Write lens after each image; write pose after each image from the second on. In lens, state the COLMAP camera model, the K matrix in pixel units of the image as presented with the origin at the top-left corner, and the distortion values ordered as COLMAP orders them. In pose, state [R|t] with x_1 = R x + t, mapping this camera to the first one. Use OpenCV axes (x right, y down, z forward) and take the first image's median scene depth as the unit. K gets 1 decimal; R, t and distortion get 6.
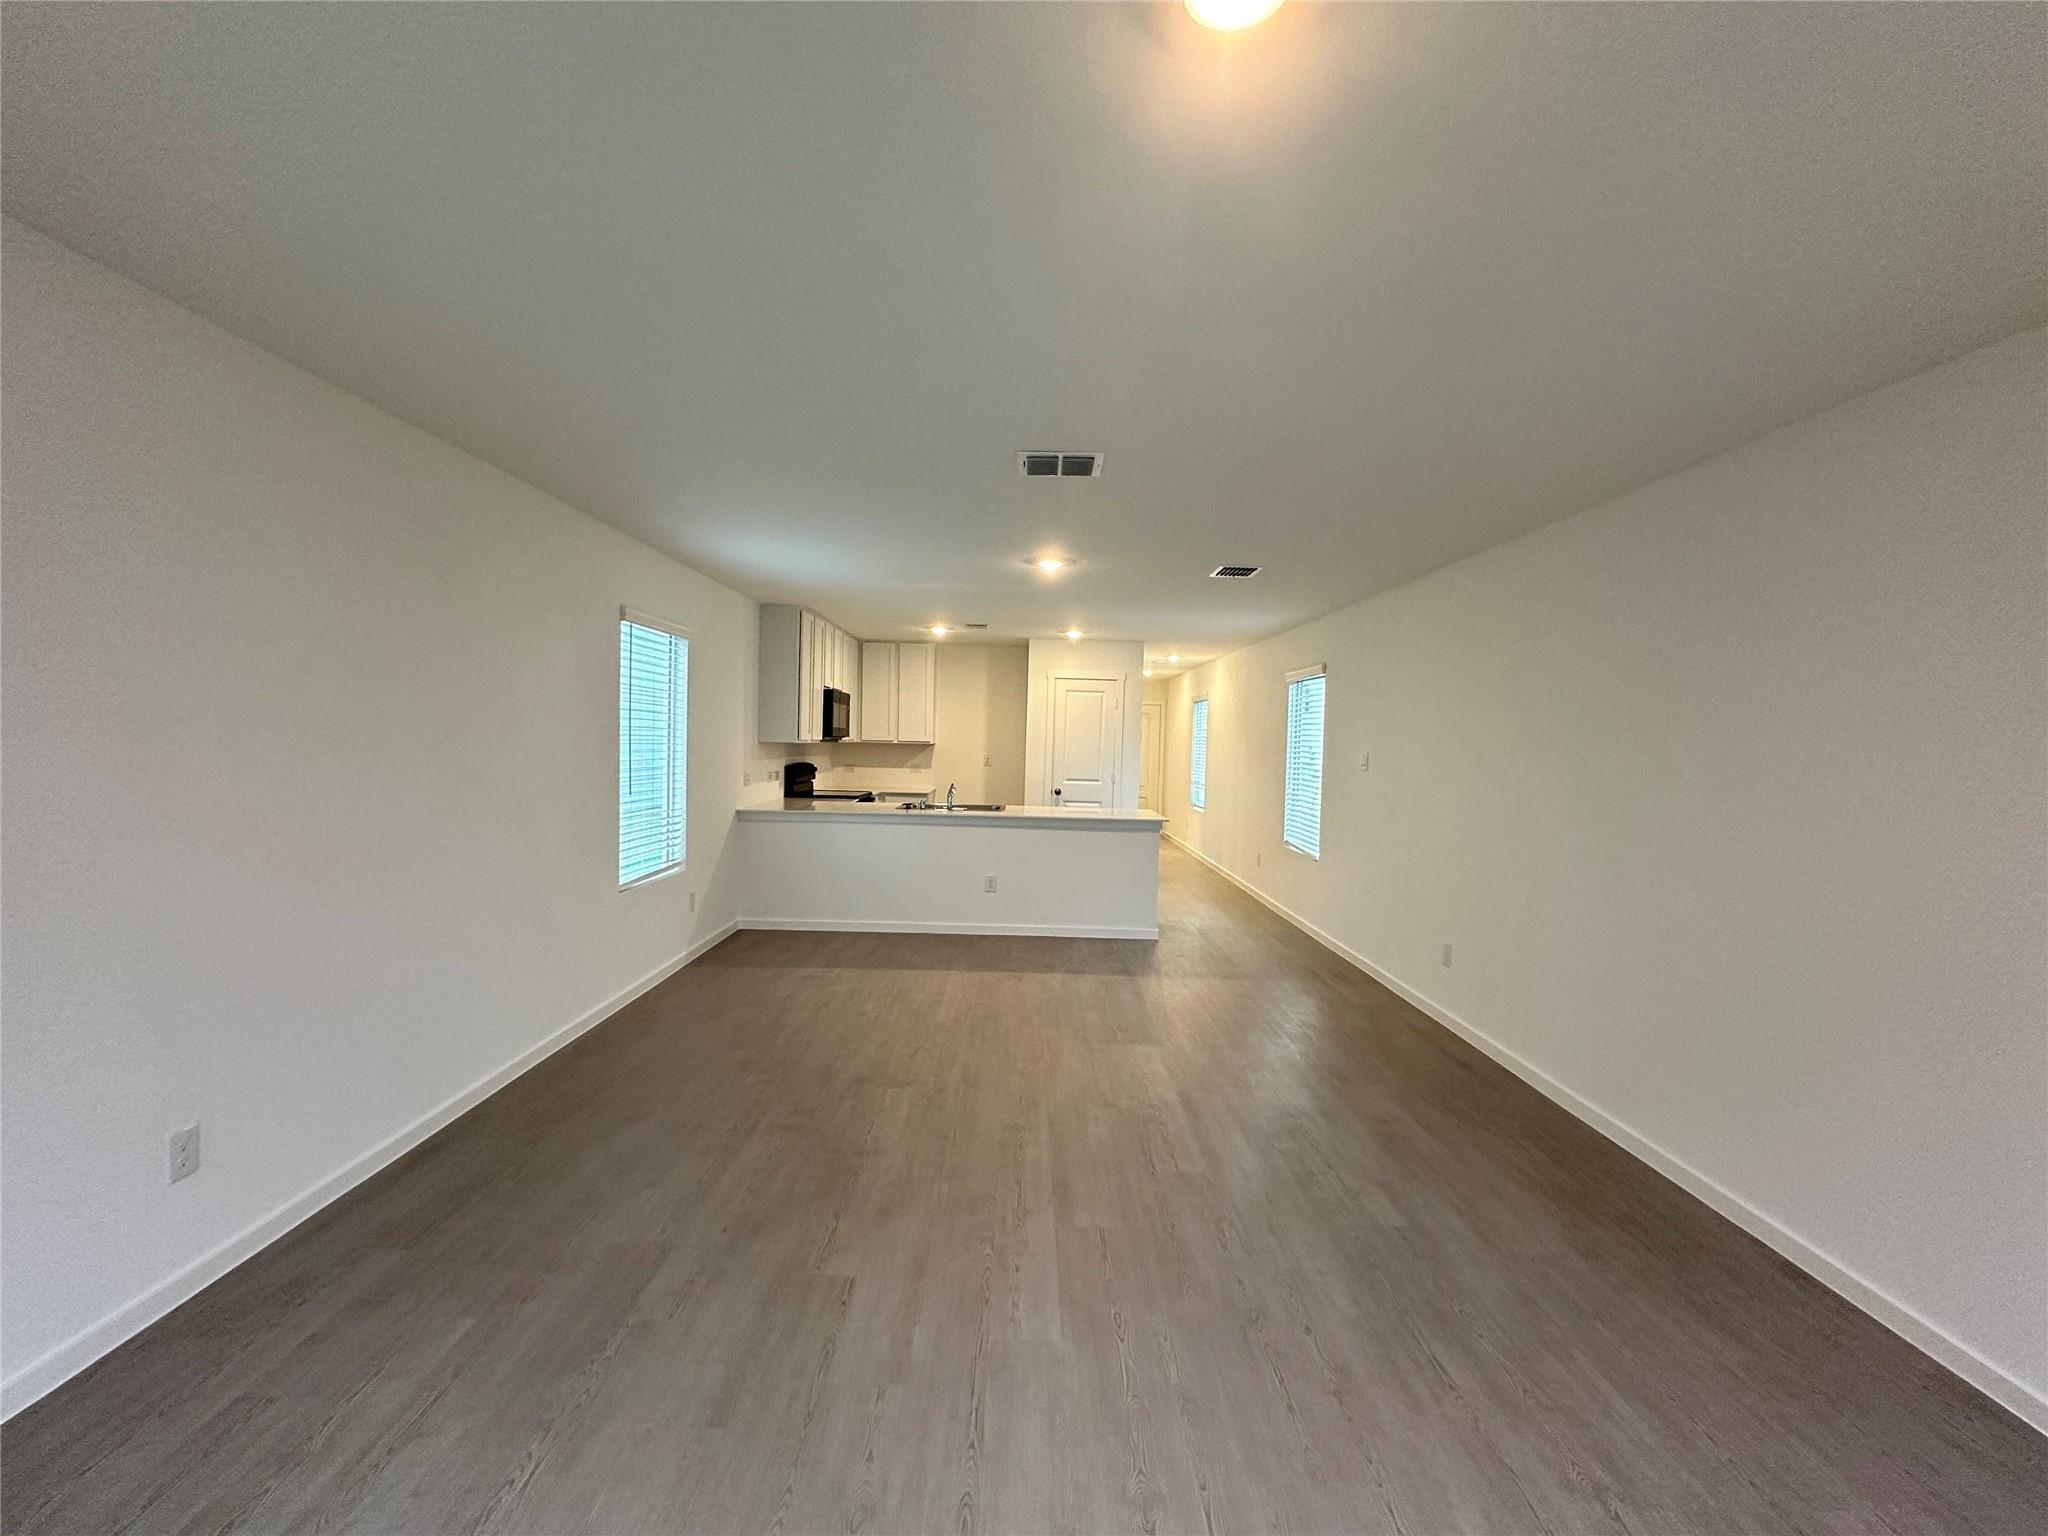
lens RADIAL K [[867.0, 0, 1023.2], [0, 867.0, 765.5], [0, 0, 1]] dist [-0.000793, -0.001578]
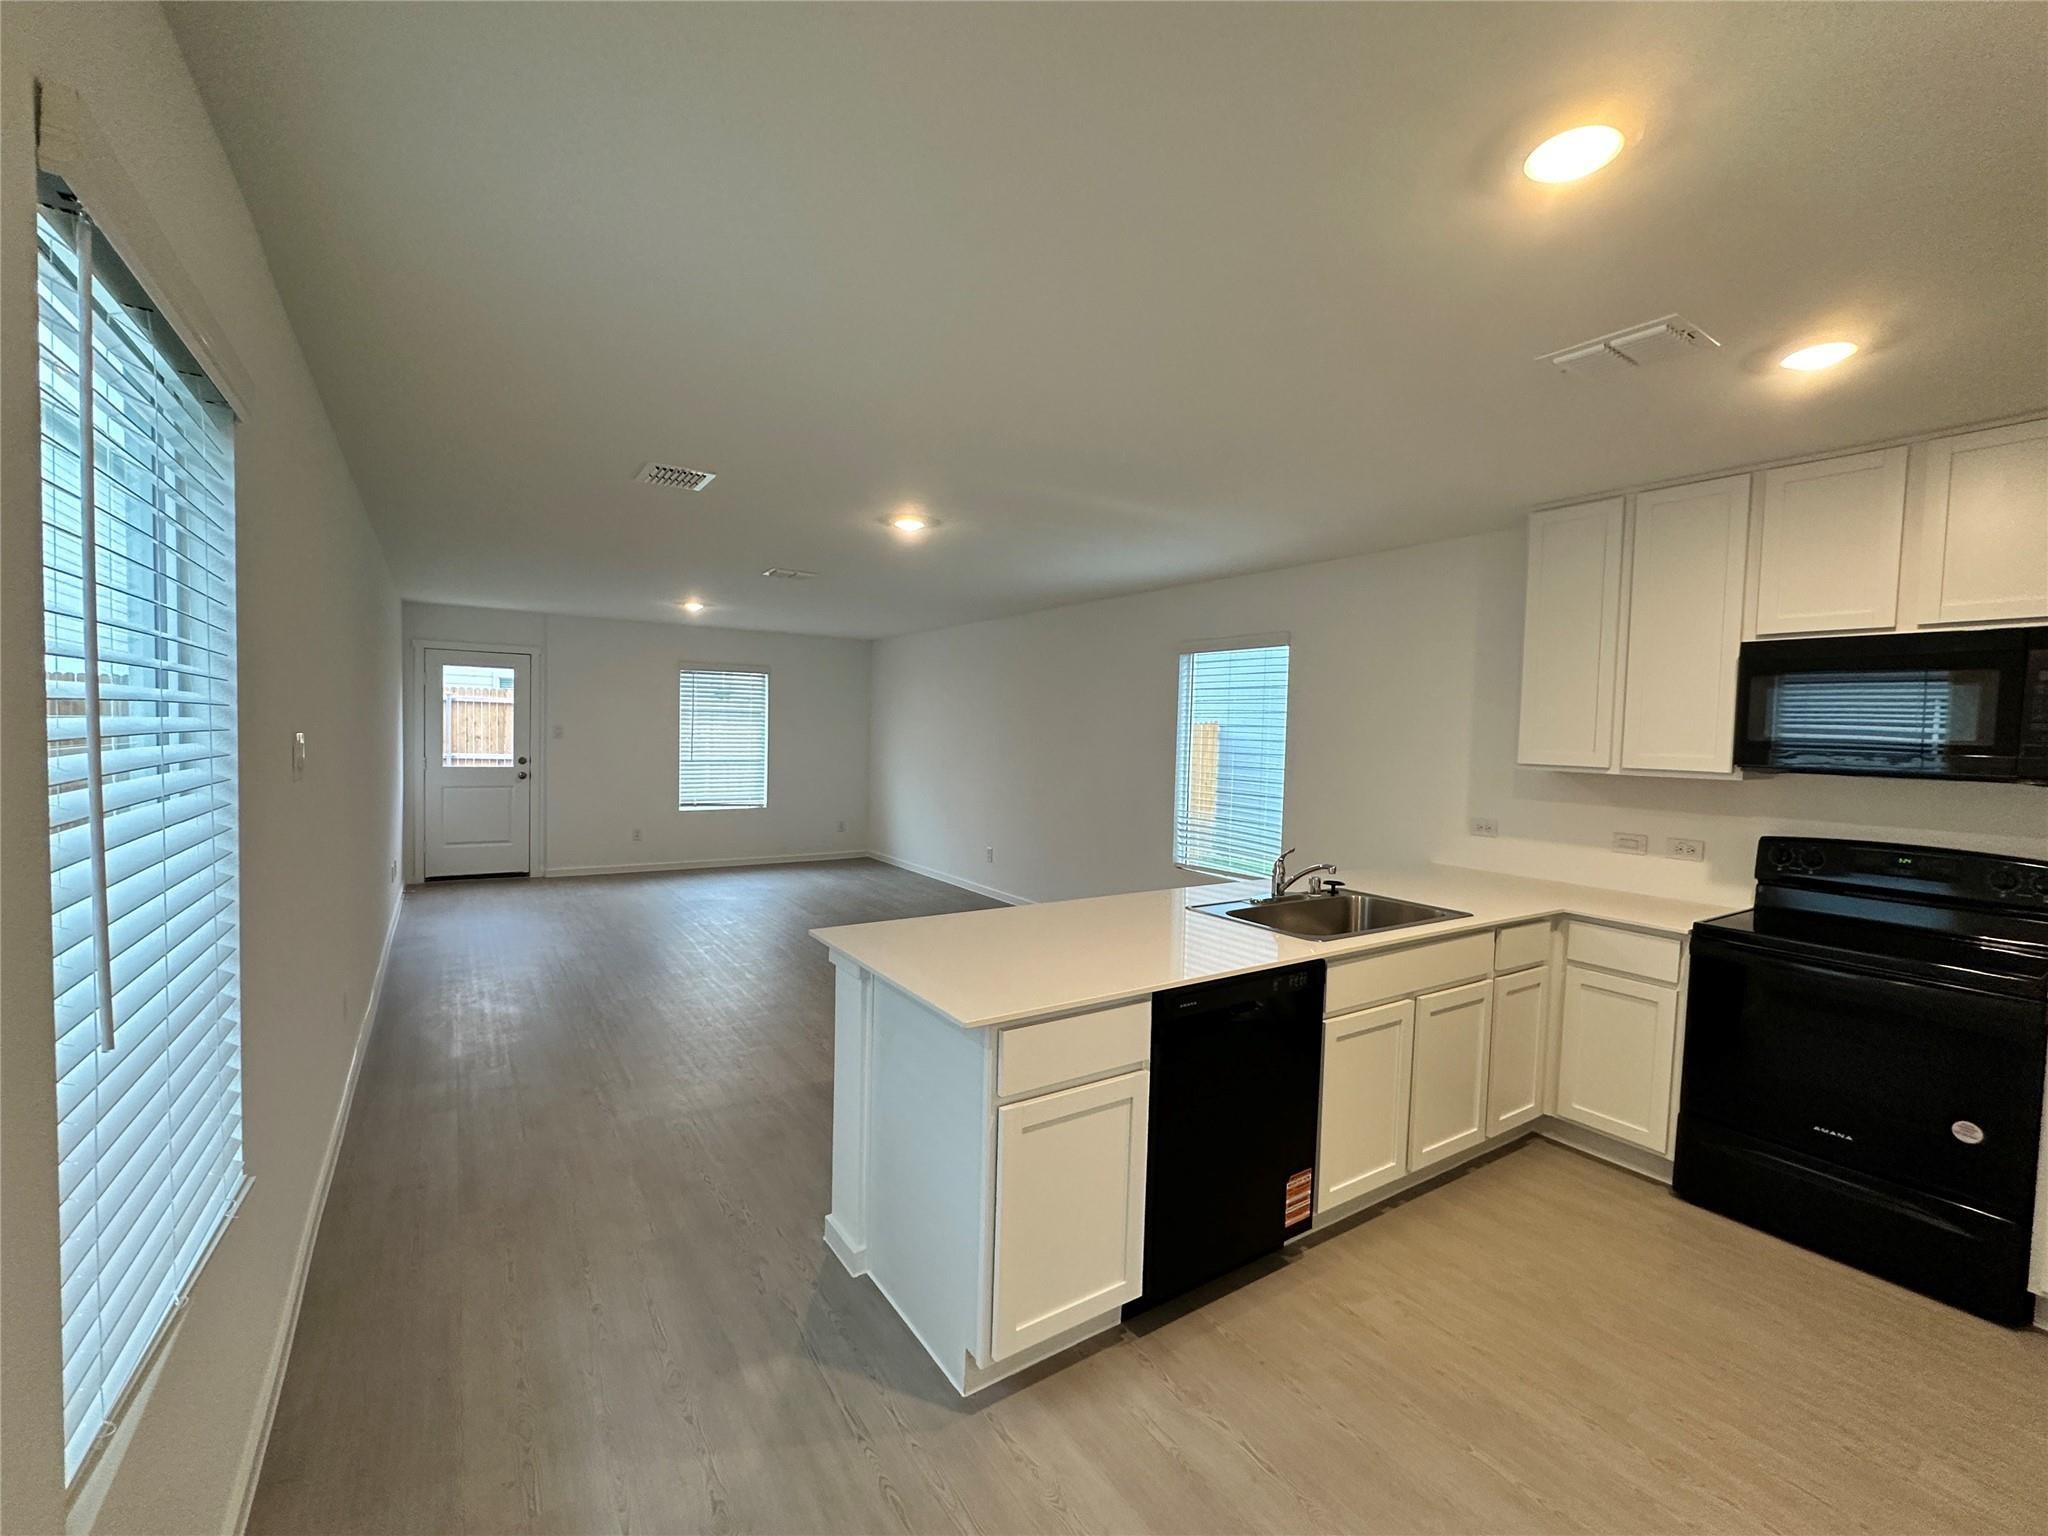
lens RADIAL K [[867.0, 0, 1020.5], [0, 867.0, 771.1], [0, 0, 1]] dist [-0.000793, -0.001578]
pose [[-0.836224, -0.020418, -0.548008, 0.270835], [-0.063529, 0.996185, 0.059825, -0.035435], [0.544696, 0.084841, -0.834331, 1.218156]]
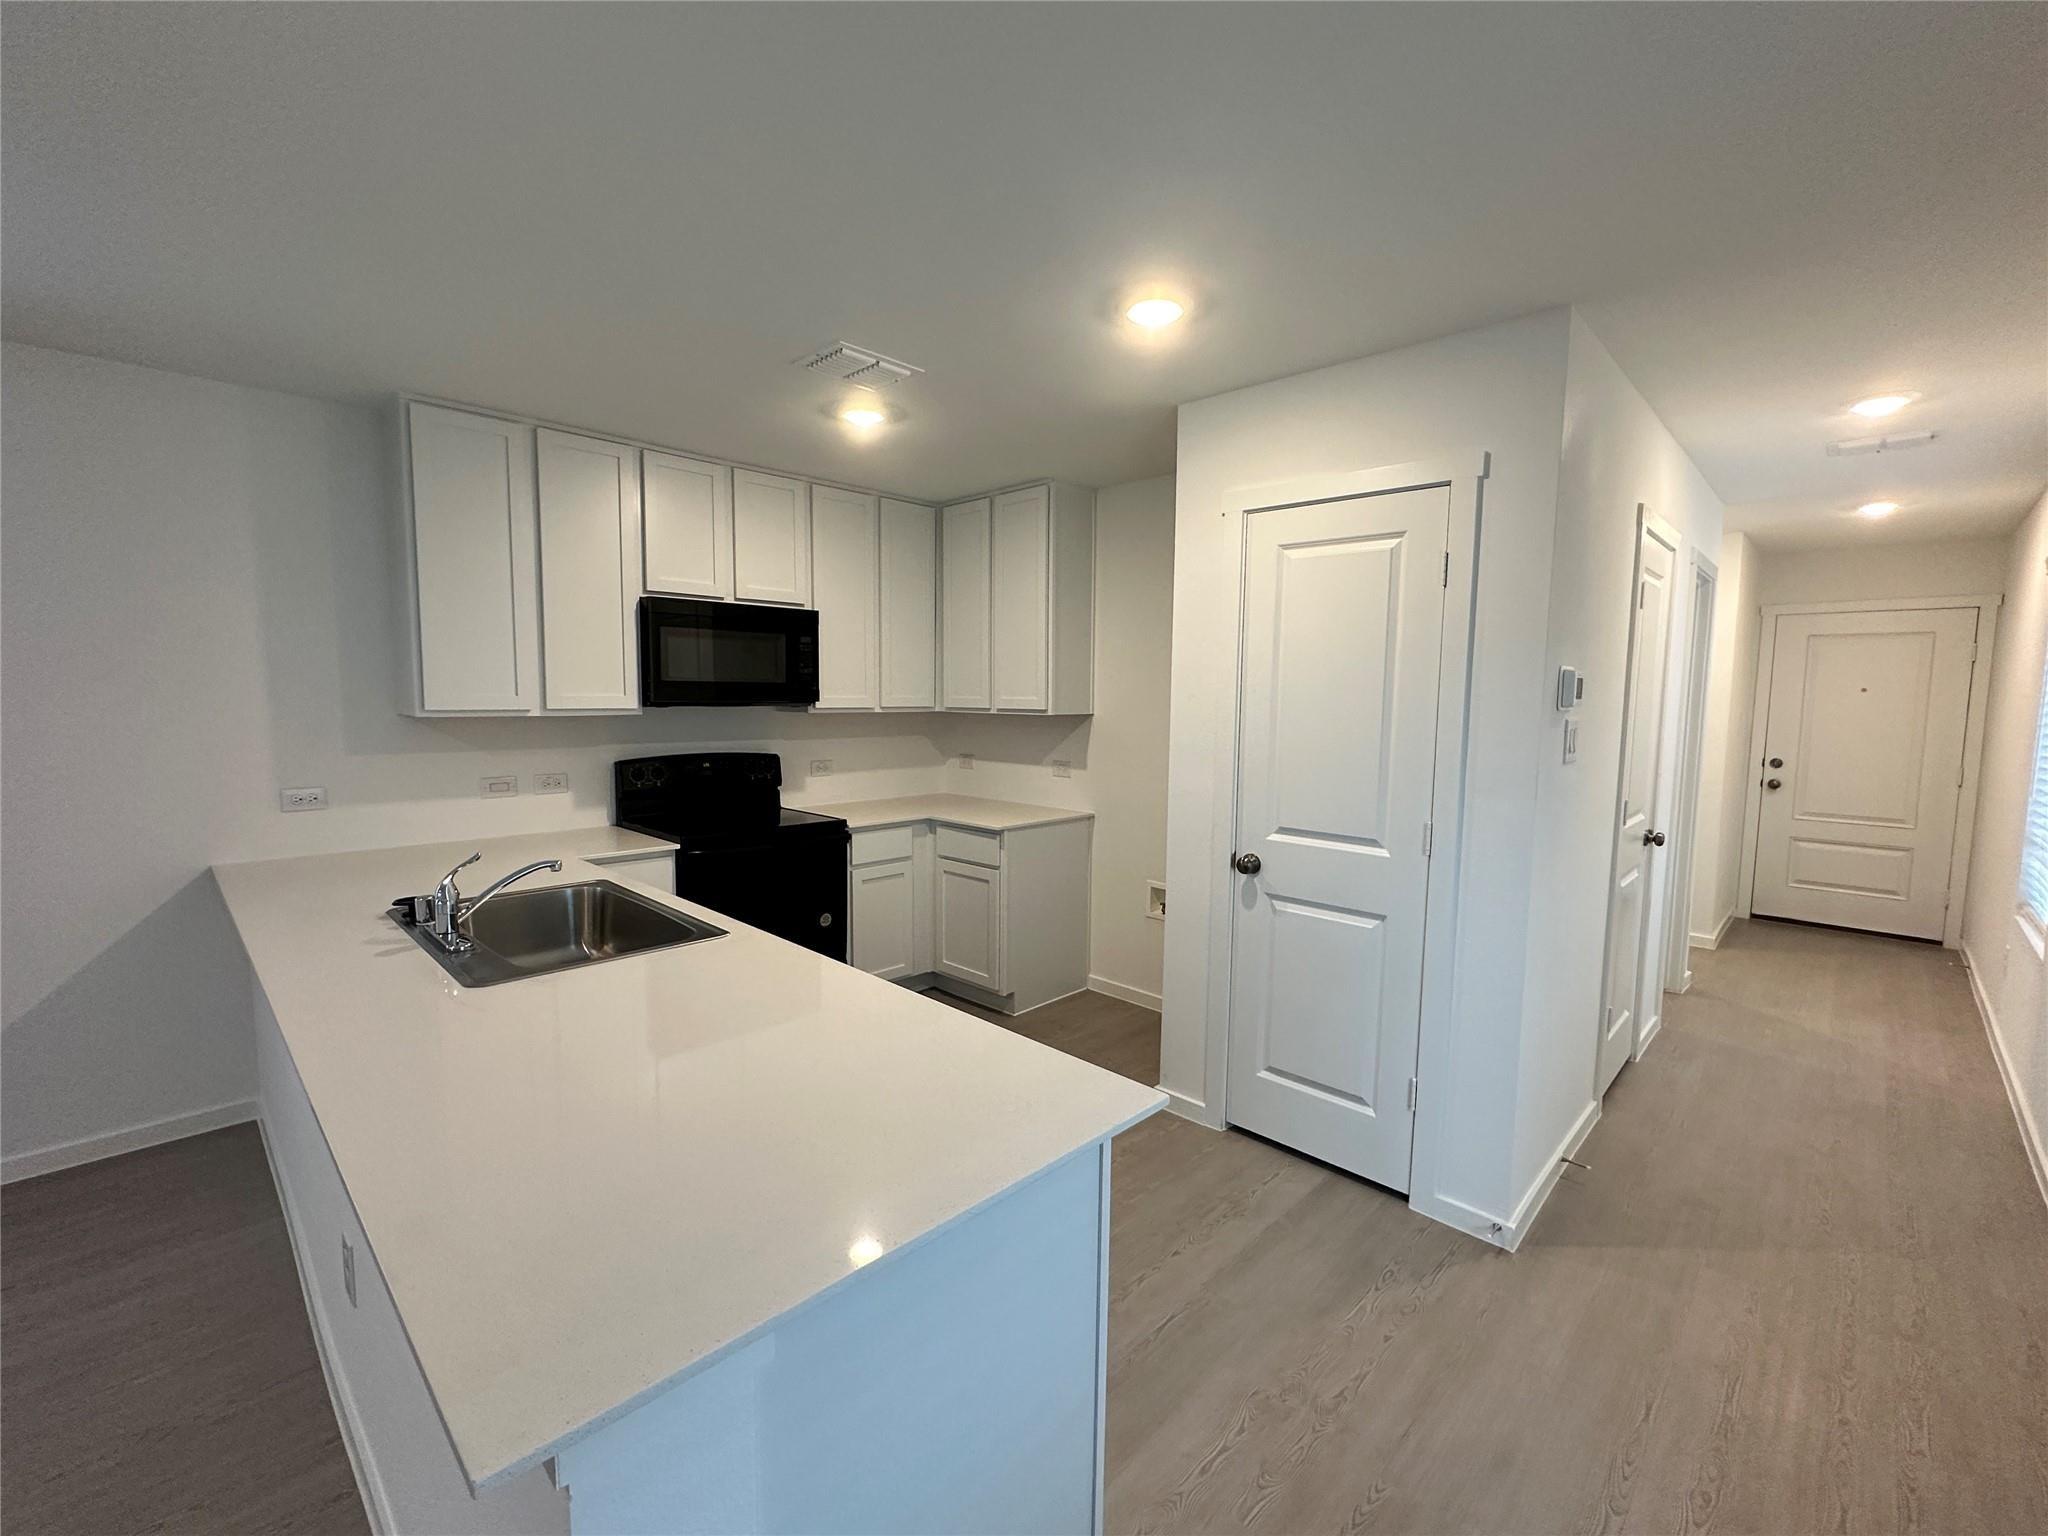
lens RADIAL K [[867.0, 0, 1020.0], [0, 867.0, 771.0], [0, 0, 1]] dist [-0.000793, -0.001578]
pose [[0.711115, 0.049331, -0.701343, 0.249646], [-0.015055, 0.998375, 0.054959, -0.026272], [0.702915, -0.028524, 0.710702, 0.860342]]
